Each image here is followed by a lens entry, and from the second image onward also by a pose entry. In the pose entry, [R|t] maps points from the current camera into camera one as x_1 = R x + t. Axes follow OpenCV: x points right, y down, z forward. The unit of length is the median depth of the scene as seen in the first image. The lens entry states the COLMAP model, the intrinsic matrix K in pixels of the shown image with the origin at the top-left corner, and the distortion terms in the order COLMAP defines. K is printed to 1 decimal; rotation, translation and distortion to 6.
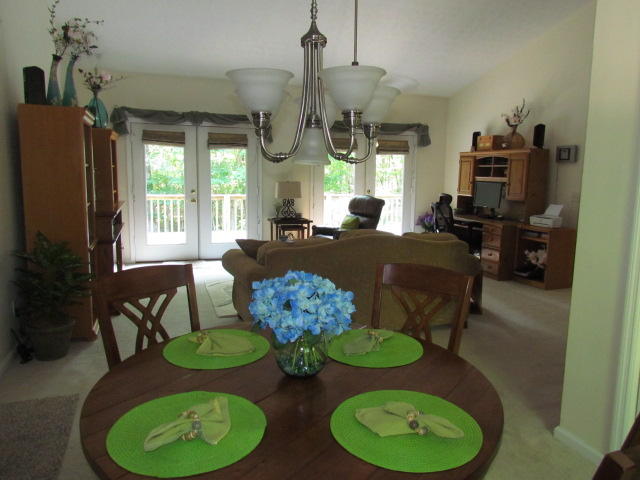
lens RADIAL K [[455.7, 0, 319.9], [0, 455.7, 243.9], [0, 0, 1]] dist [-0.033408, 0.022134]
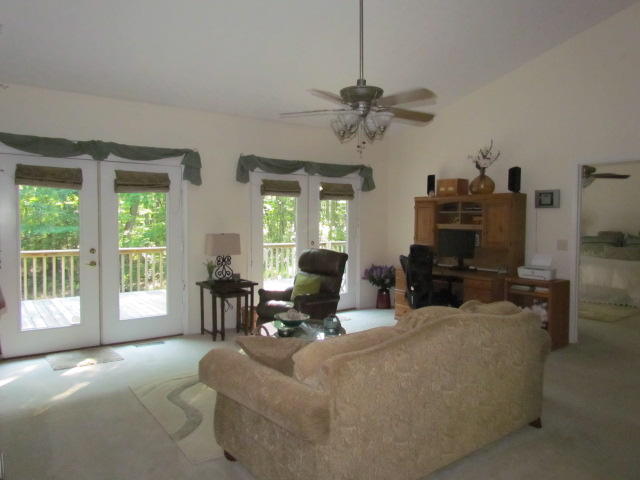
lens RADIAL K [[455.7, 0, 317.1], [0, 455.7, 241.1], [0, 0, 1]] dist [-0.033408, 0.022134]
pose [[0.956550, -0.025814, 0.290424, -0.152217], [0.055408, 0.994016, -0.094140, -0.045128], [-0.286256, 0.106141, 0.952256, 0.226302]]
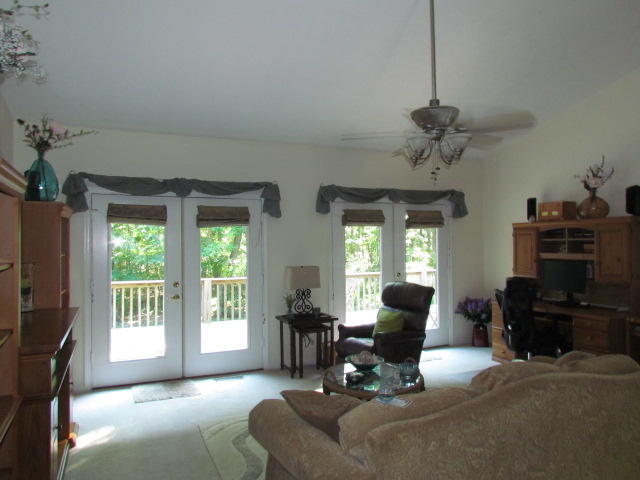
lens RADIAL K [[455.7, 0, 319.2], [0, 455.7, 240.8], [0, 0, 1]] dist [-0.033408, 0.022134]
pose [[0.996659, -0.026430, 0.077275, -0.106633], [0.038598, 0.986284, -0.160482, -0.059759], [-0.071974, 0.162929, 0.984009, 0.256834]]
